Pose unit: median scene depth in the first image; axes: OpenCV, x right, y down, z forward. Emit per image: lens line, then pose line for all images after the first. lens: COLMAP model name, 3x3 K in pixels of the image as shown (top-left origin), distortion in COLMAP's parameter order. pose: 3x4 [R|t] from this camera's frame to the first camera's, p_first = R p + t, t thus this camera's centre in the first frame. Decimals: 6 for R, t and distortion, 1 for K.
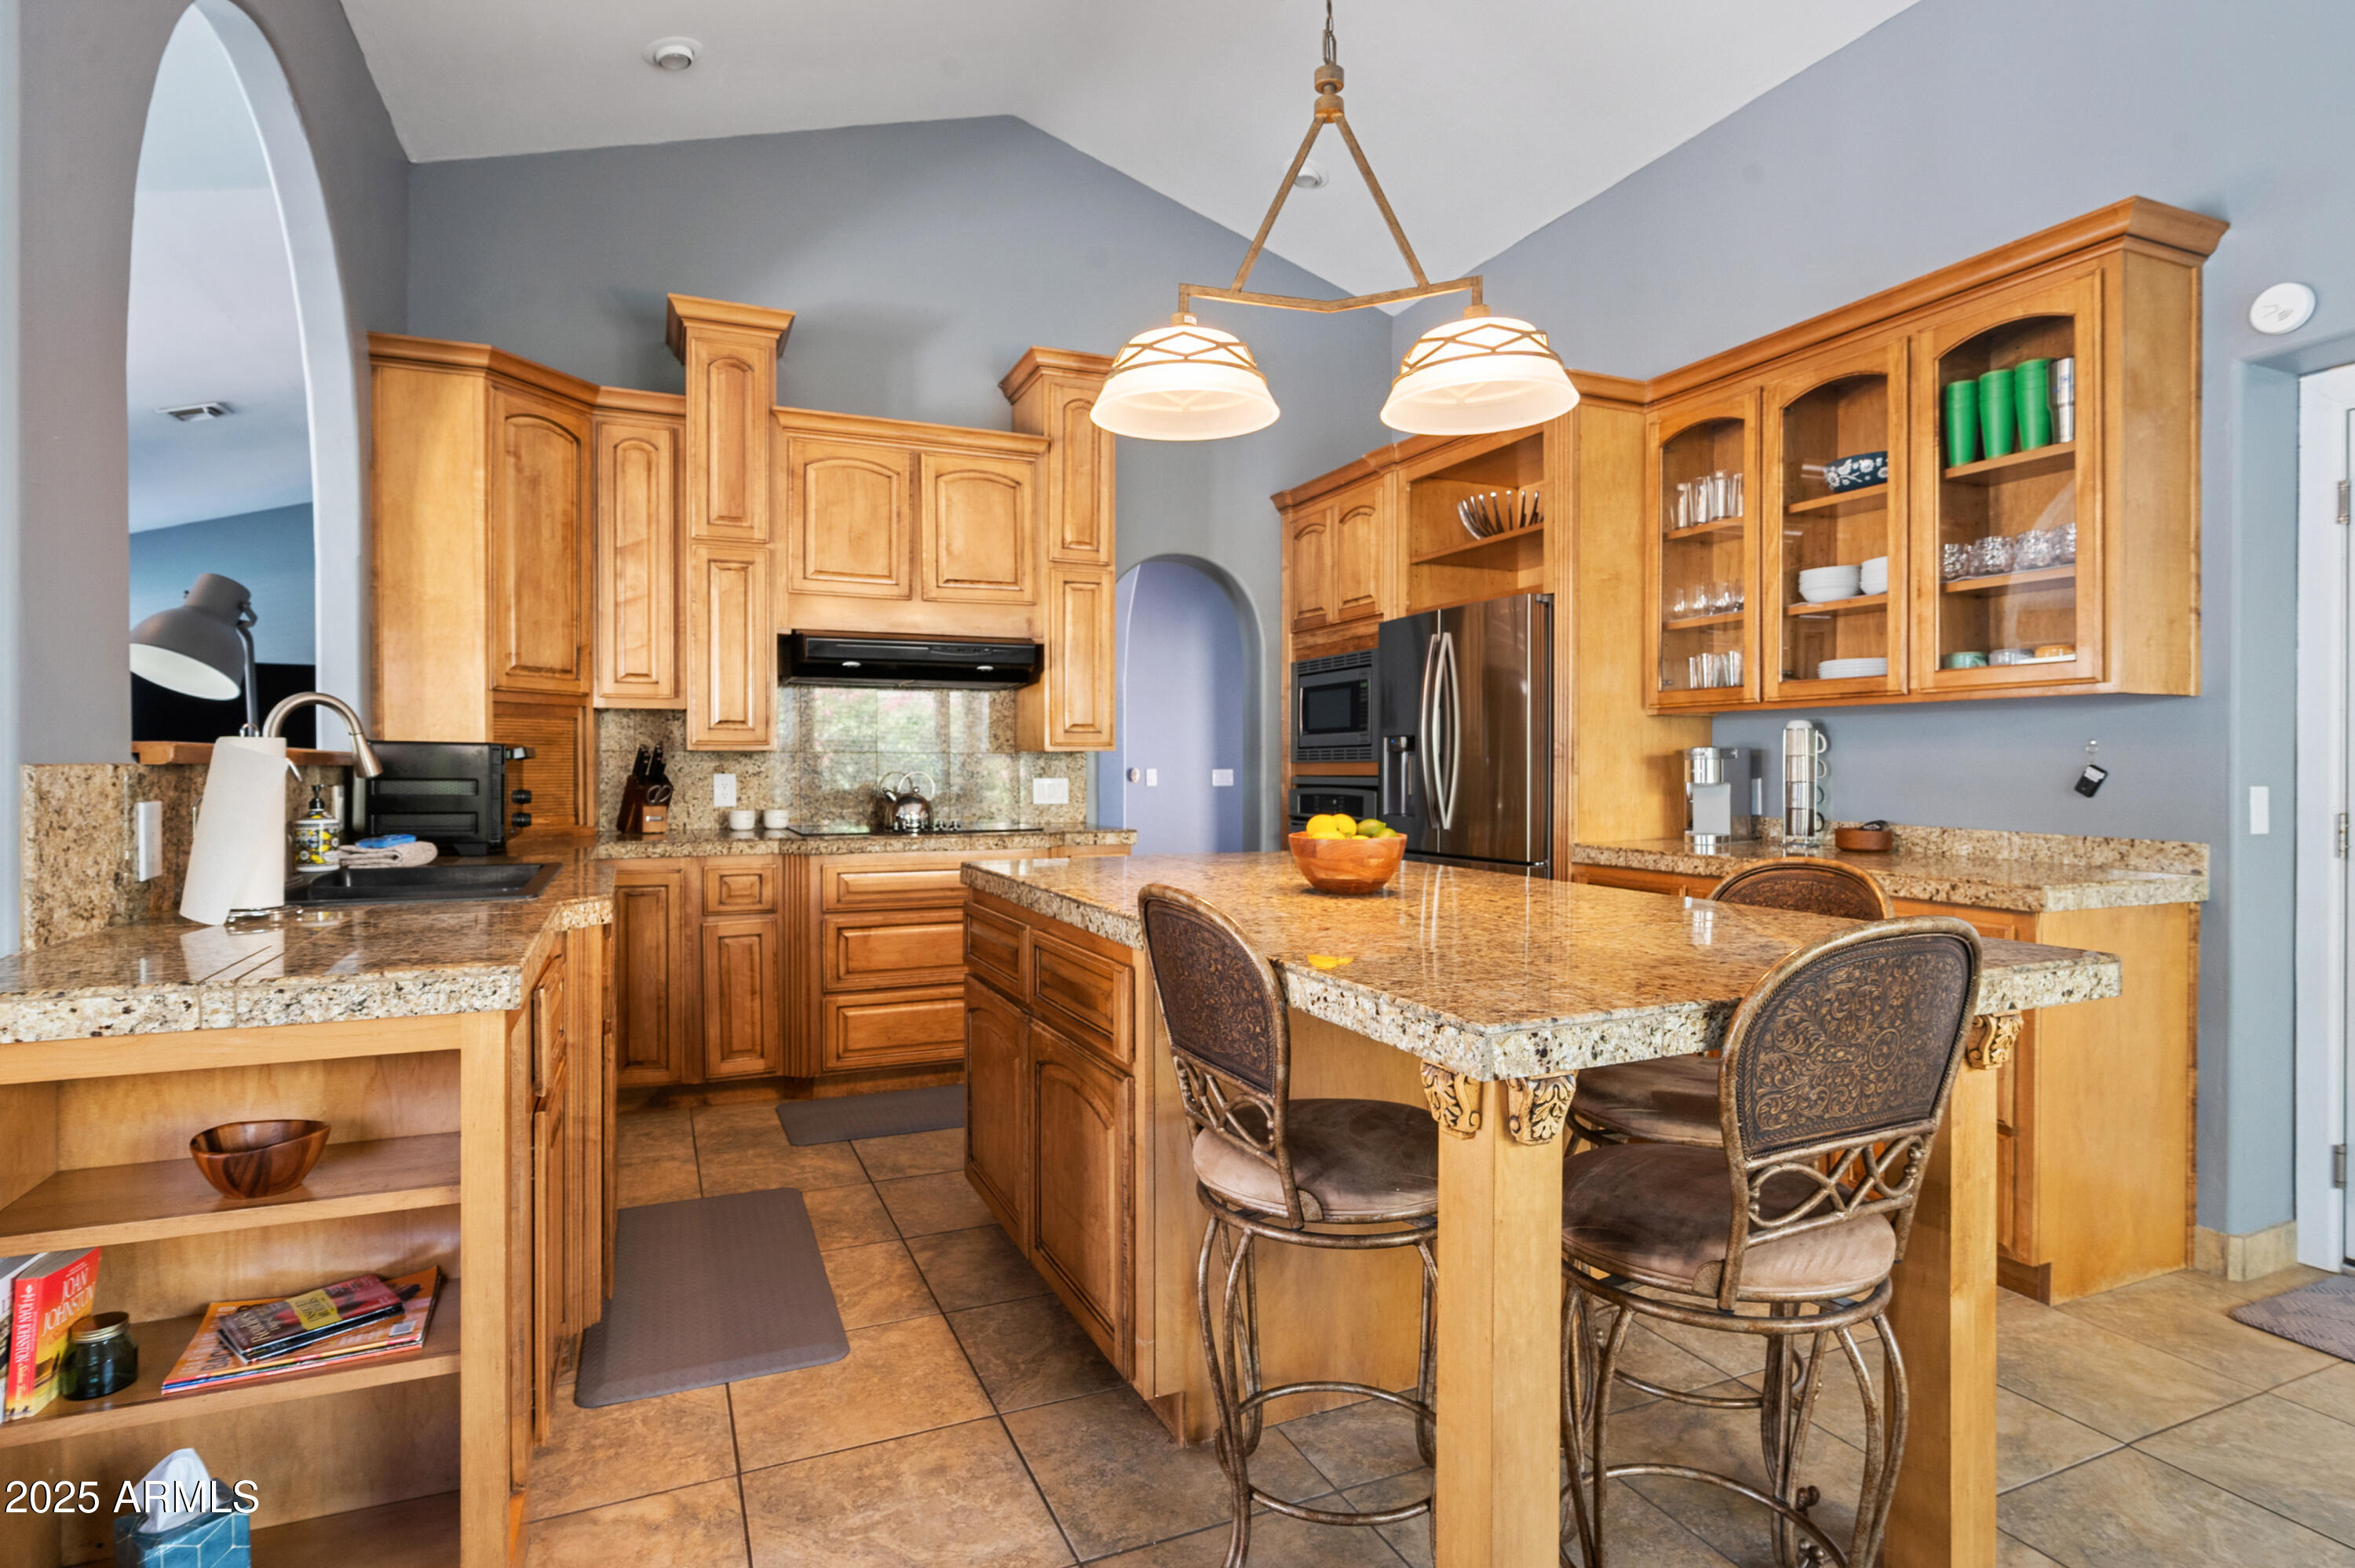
lens RADIAL K [[1232.7, 0, 1187.5], [0, 1232.7, 771.2], [0, 0, 1]] dist [-0.004722, -0.000268]
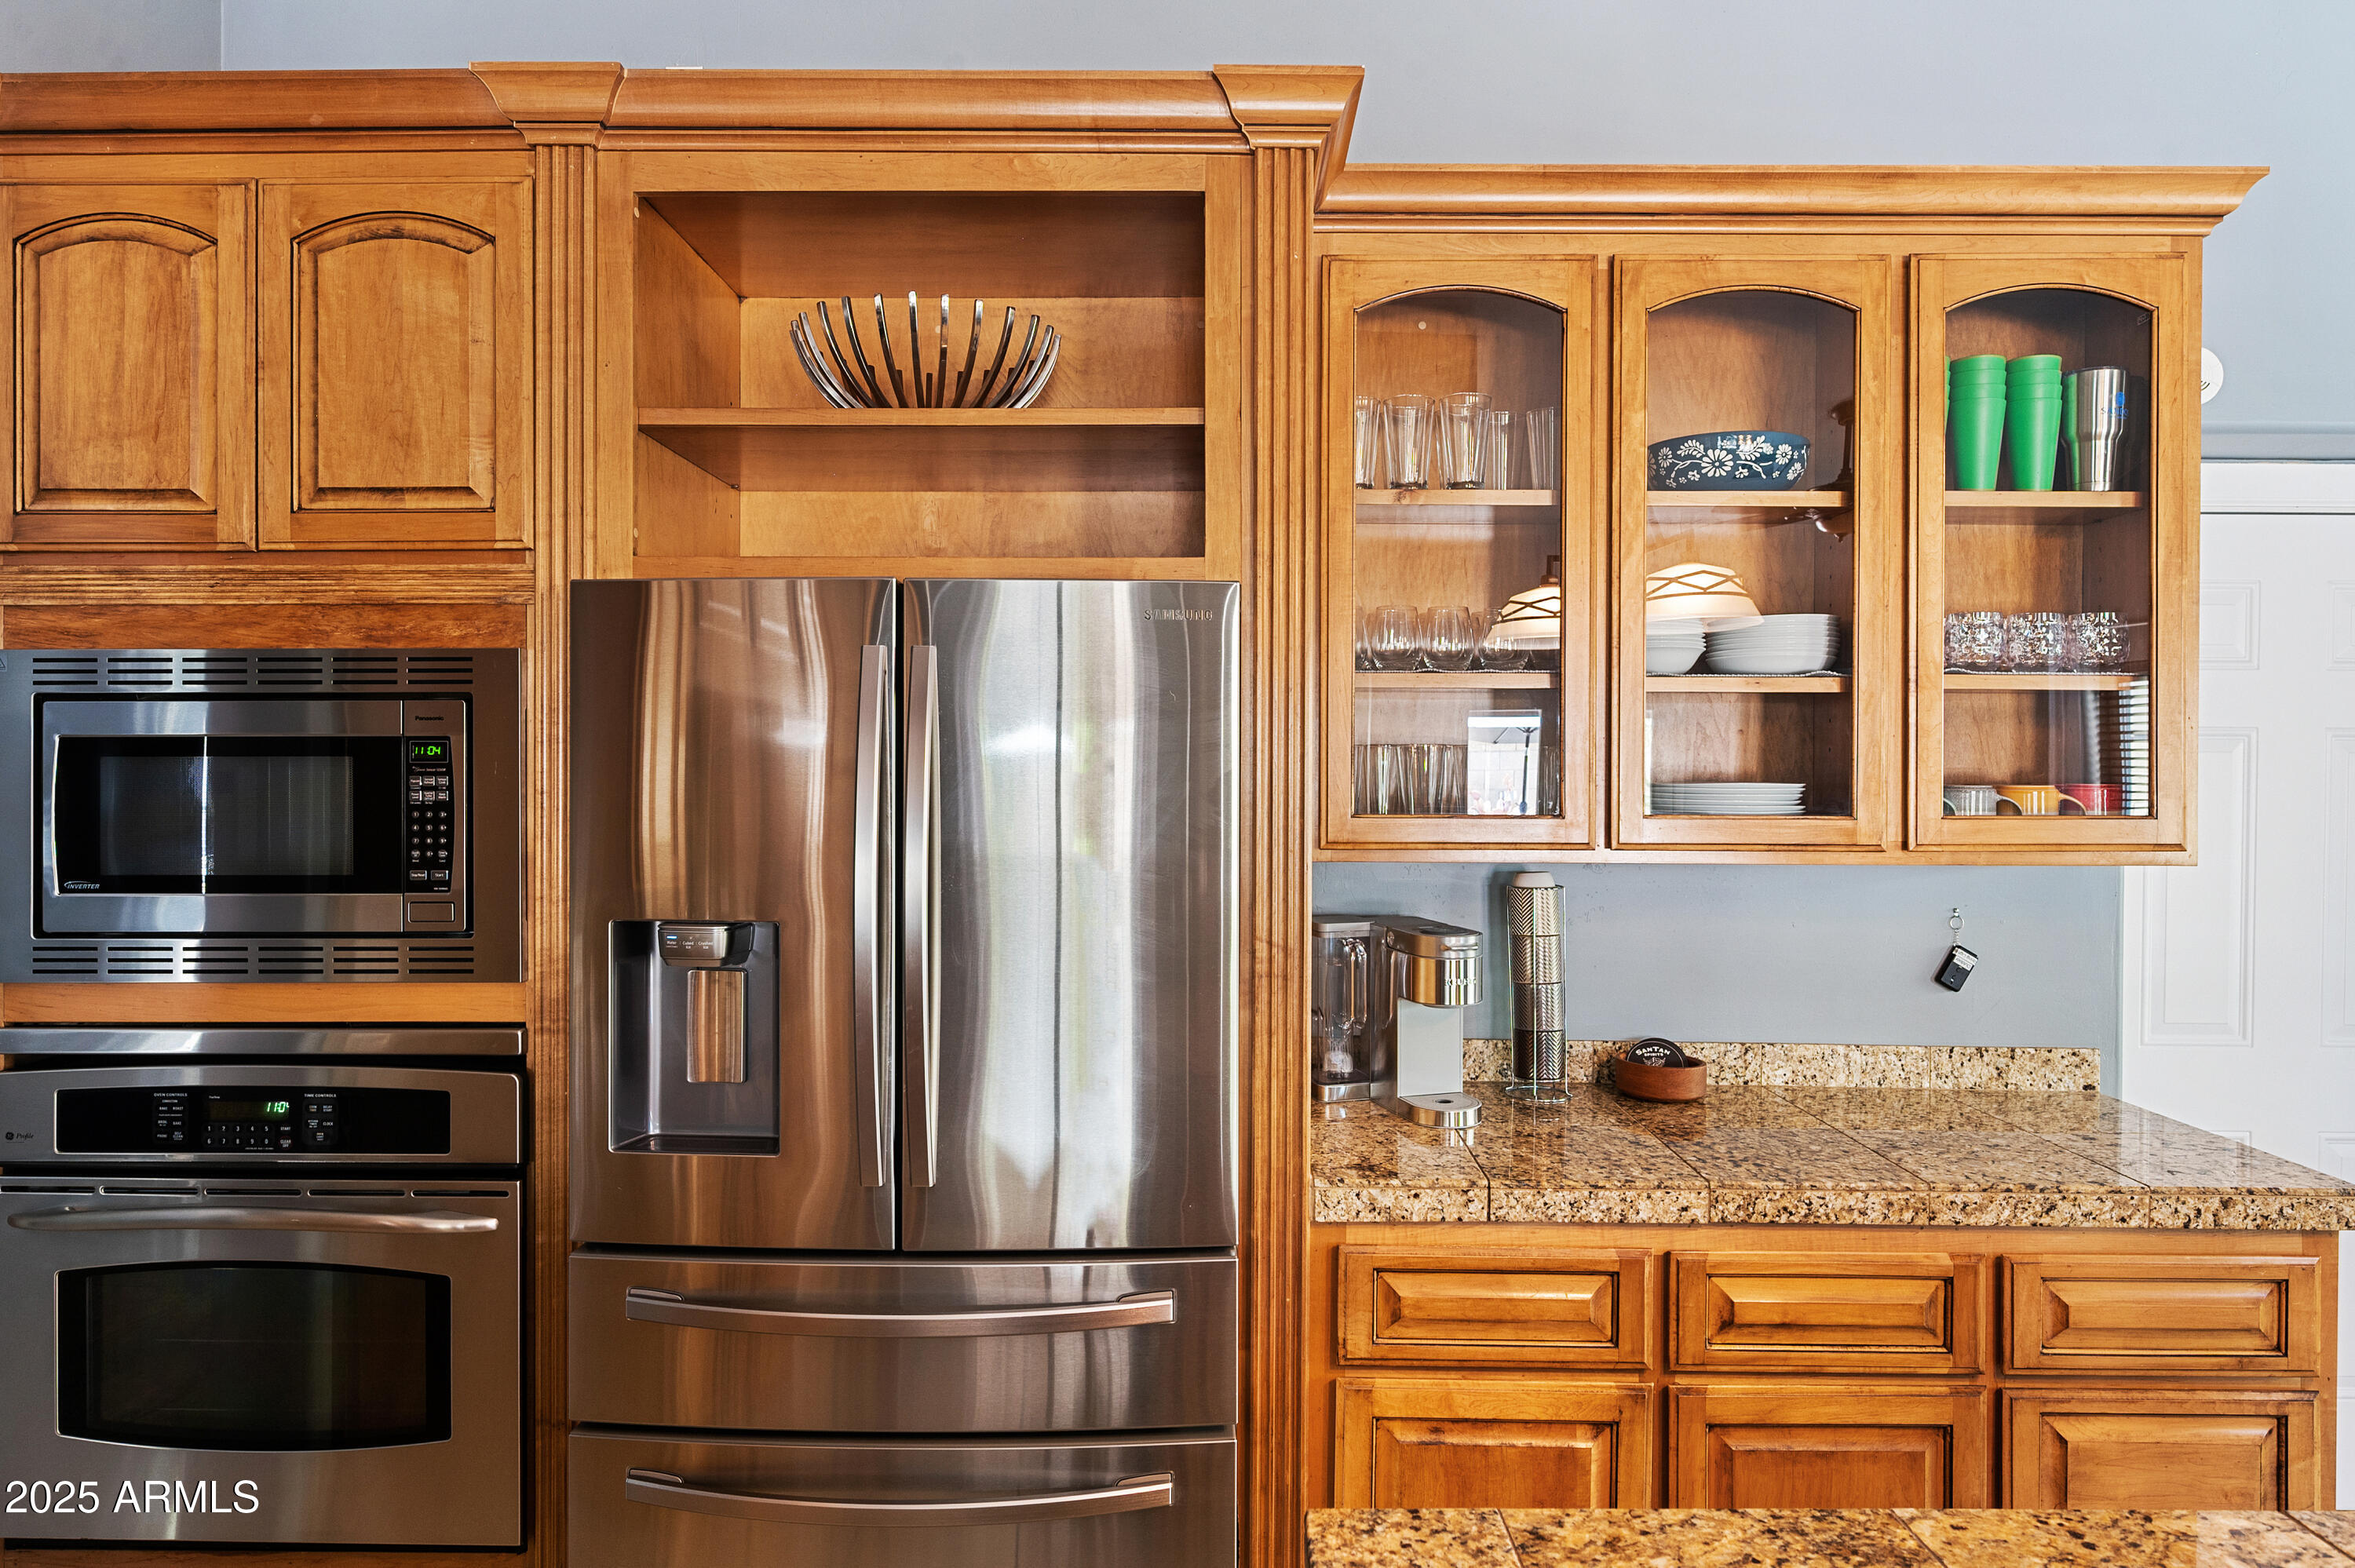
lens RADIAL K [[1488.2, 0, 1193.1], [0, 1488.2, 761.5], [0, 0, 1]] dist [0.002161, 0.000838]
pose [[0.411475, 0.003269, 0.911415, -0.183266], [-0.000741, 0.999994, -0.003252, -0.087159], [-0.911421, 0.000663, 0.411475, 0.847076]]
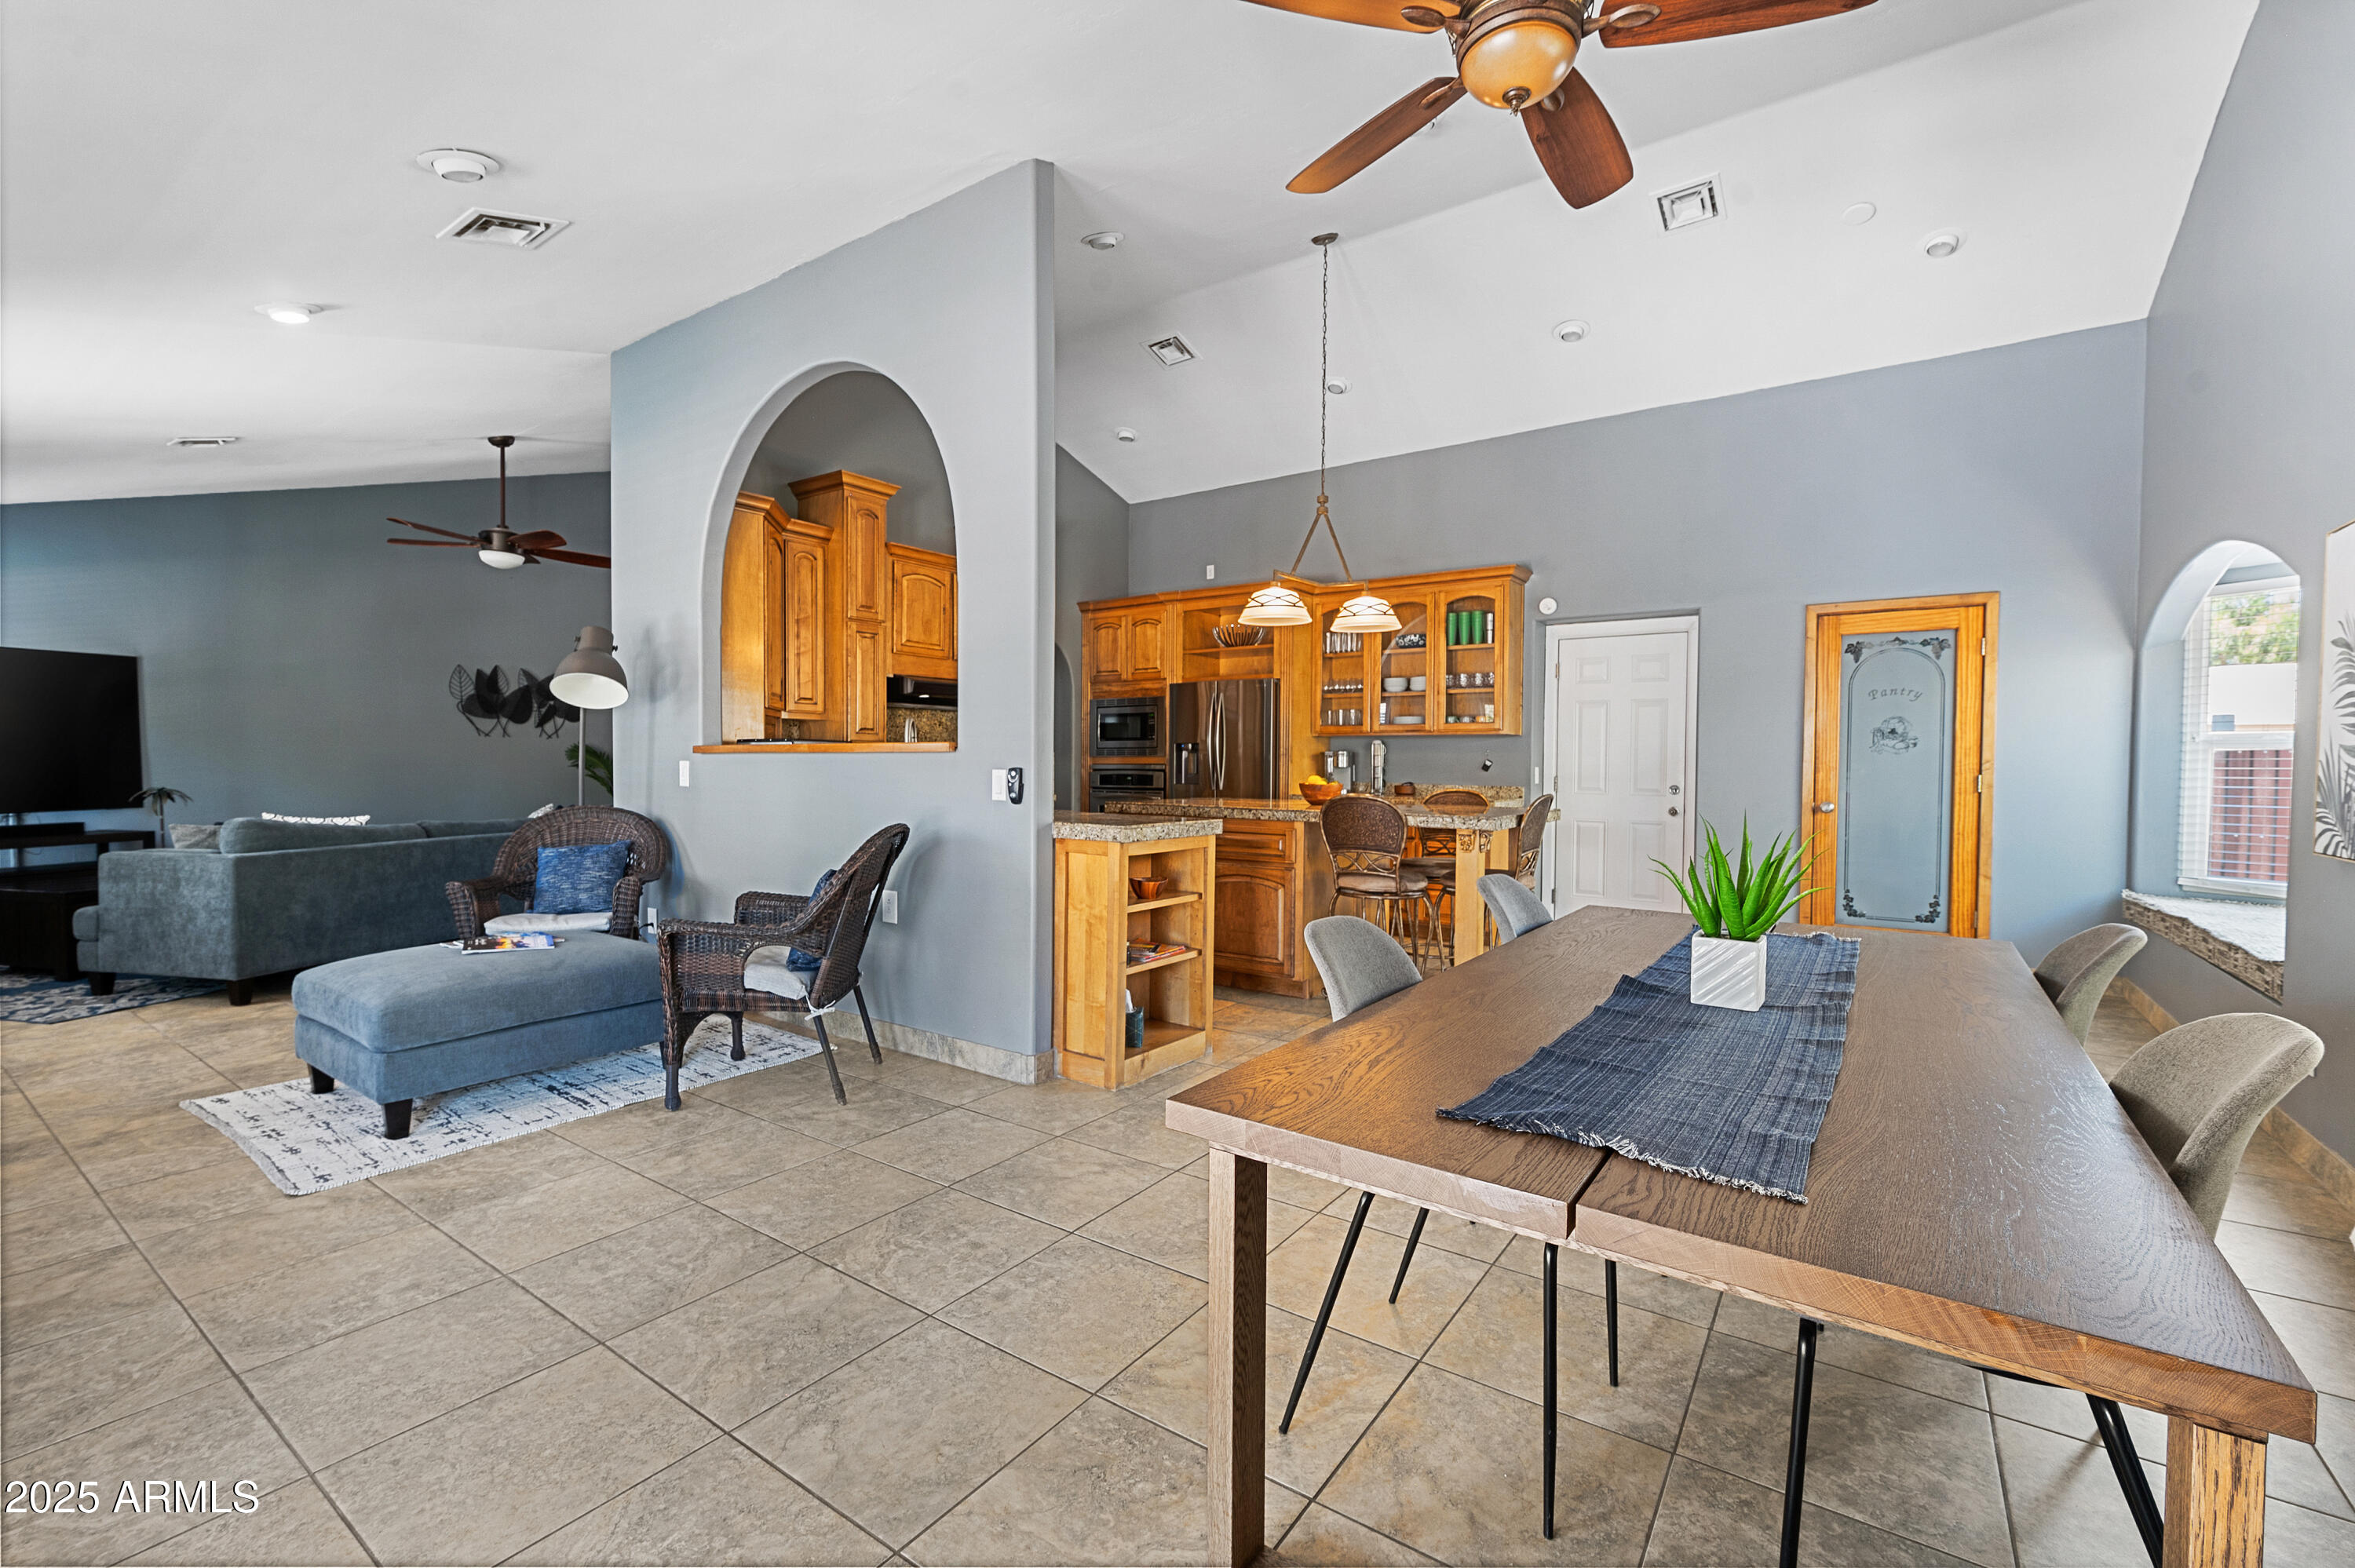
lens RADIAL K [[1013.5, 0, 1197.9], [0, 1013.5, 786.1], [0, 0, 1]] dist [0.005153, 0.000550]
pose [[0.850257, -0.005980, 0.526334, -0.797996], [-0.004861, 0.999804, 0.019213, 0.010400], [-0.526345, -0.018895, 0.850061, -0.458039]]
